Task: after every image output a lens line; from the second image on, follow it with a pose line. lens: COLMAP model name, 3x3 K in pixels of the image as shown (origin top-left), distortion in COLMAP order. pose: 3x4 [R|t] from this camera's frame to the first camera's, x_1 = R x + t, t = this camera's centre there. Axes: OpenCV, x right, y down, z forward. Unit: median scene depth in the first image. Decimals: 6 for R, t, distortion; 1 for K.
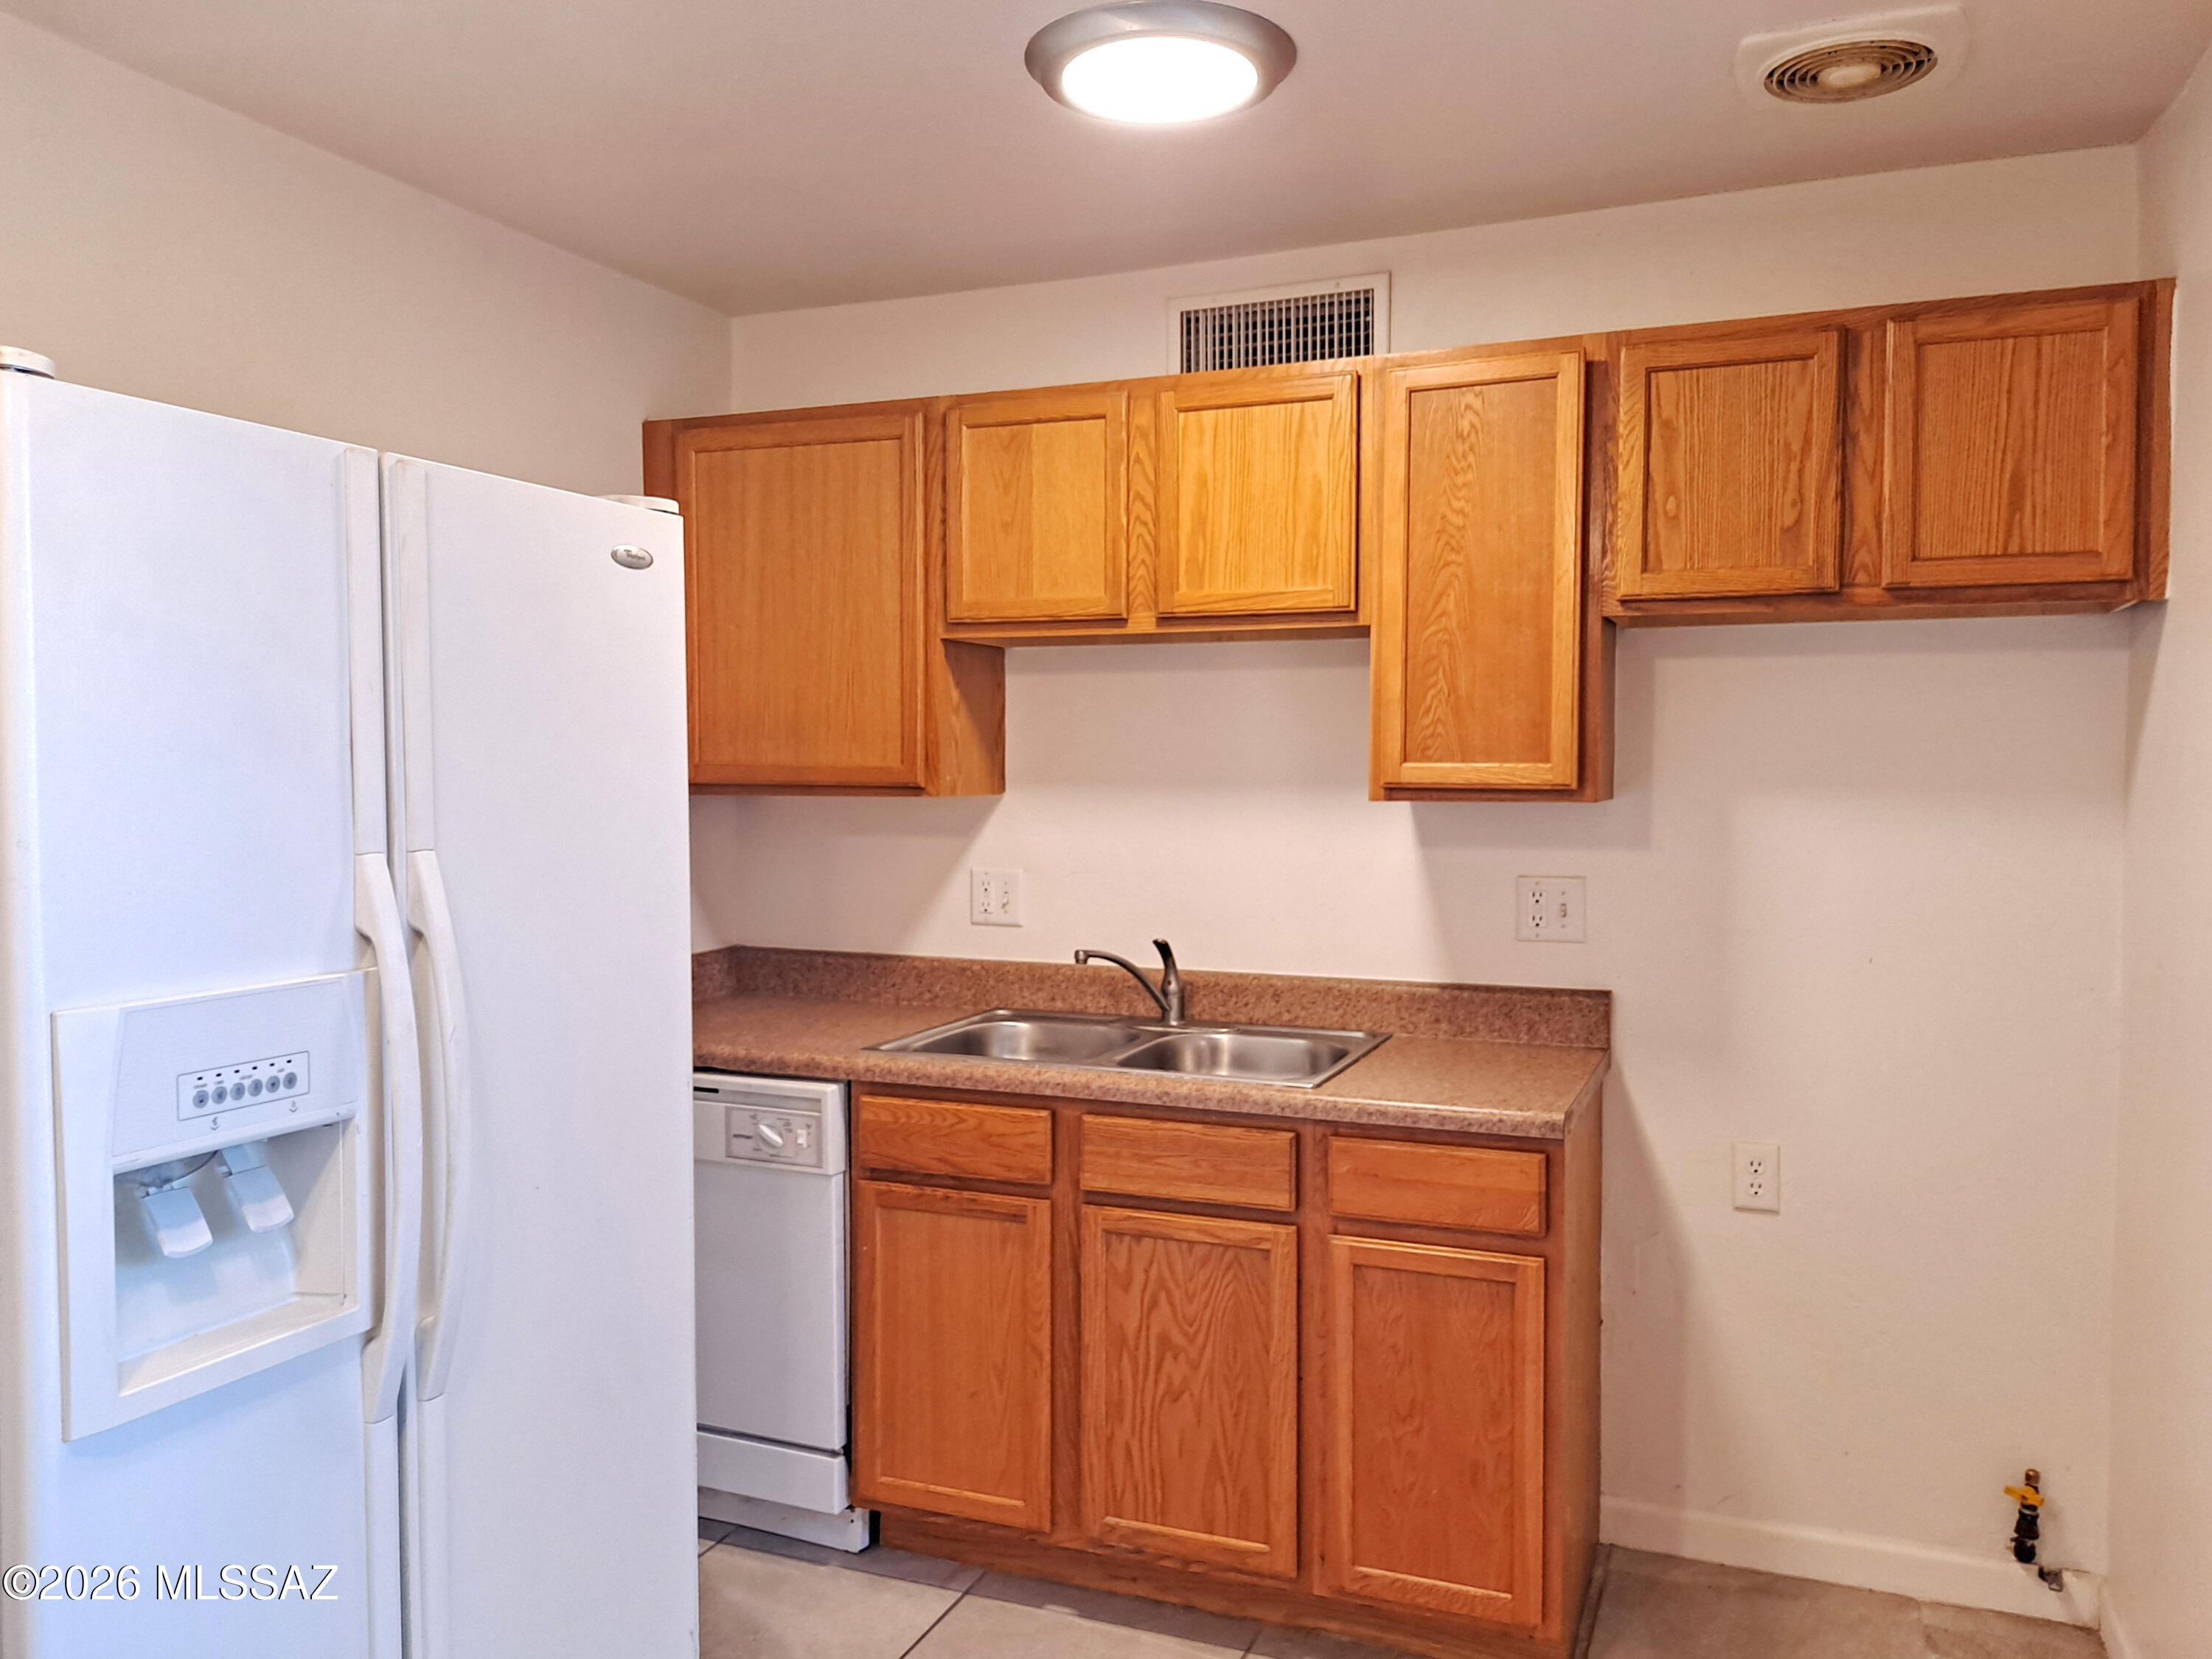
lens RADIAL K [[1678.9, 0, 1106.0], [0, 1678.9, 829.5], [0, 0, 1]] dist [0.024967, 0.000589]
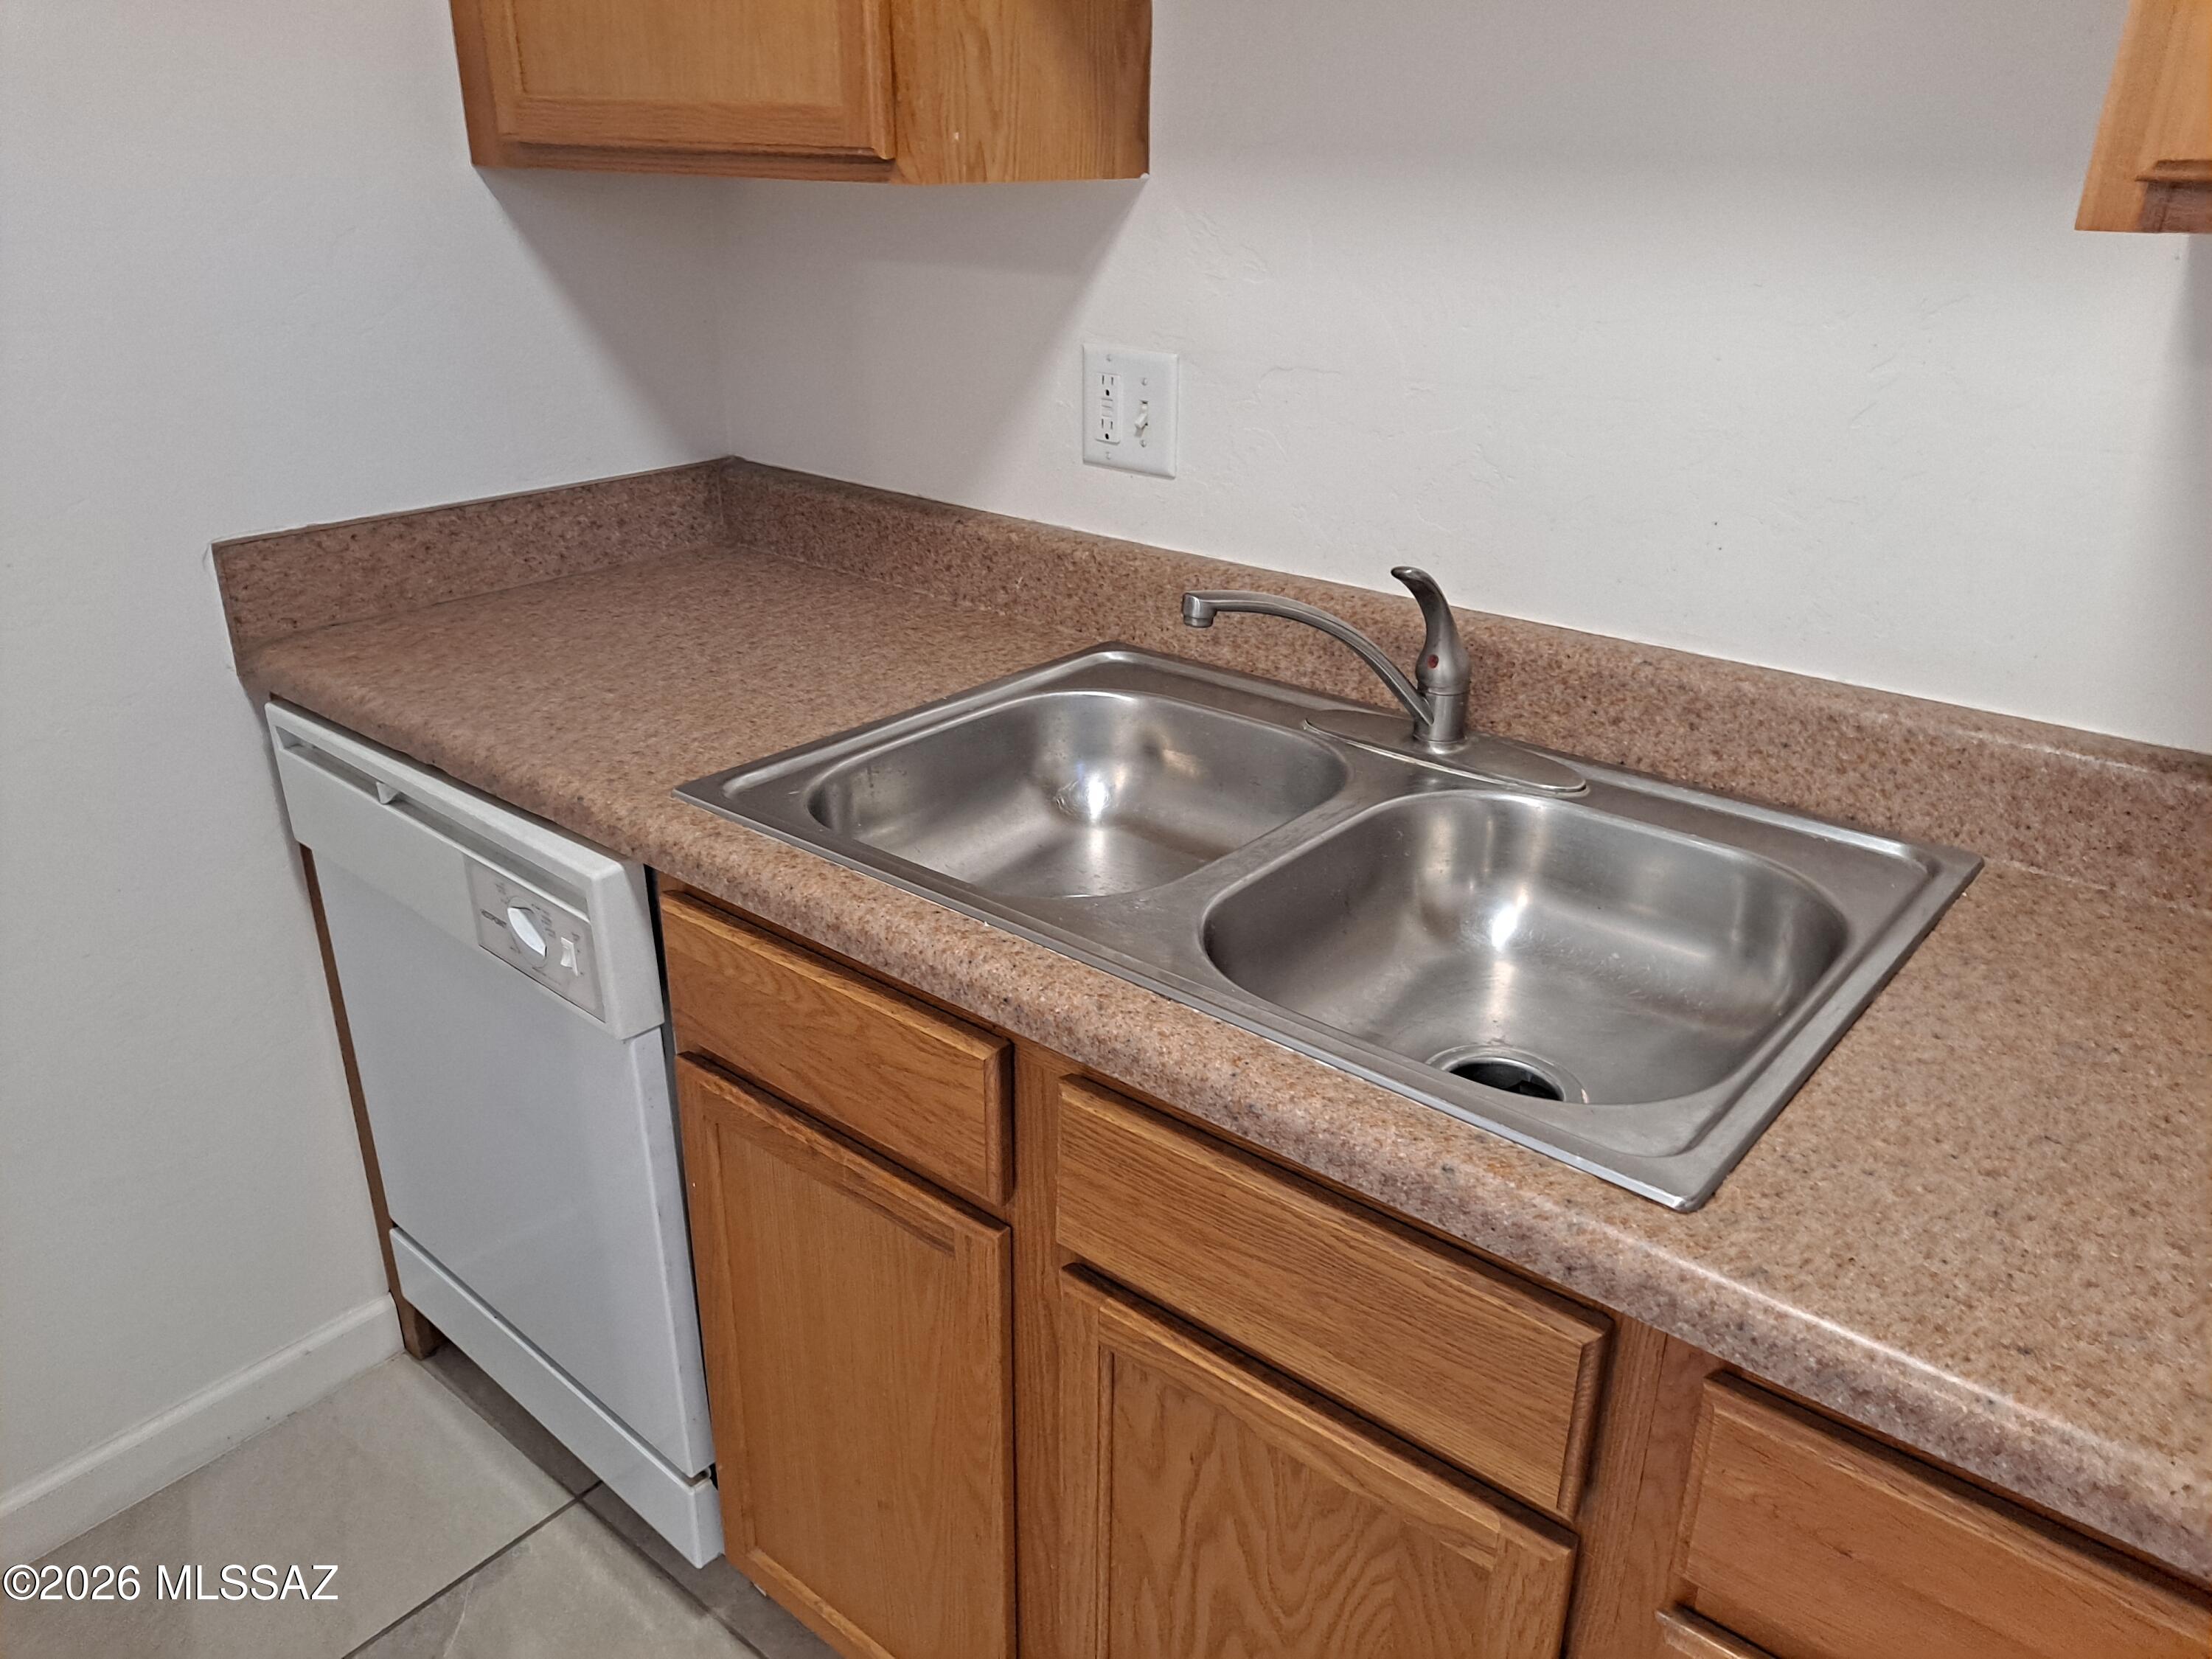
lens RADIAL K [[1625.3, 0, 1106.0], [0, 1625.3, 829.5], [0, 0, 1]] dist [0.019008, -0.008923]
pose [[0.953131, 0.127329, -0.274461, 0.078613], [-0.020484, 0.932210, 0.361338, -0.017430], [0.301864, -0.338780, 0.891126, 0.596660]]
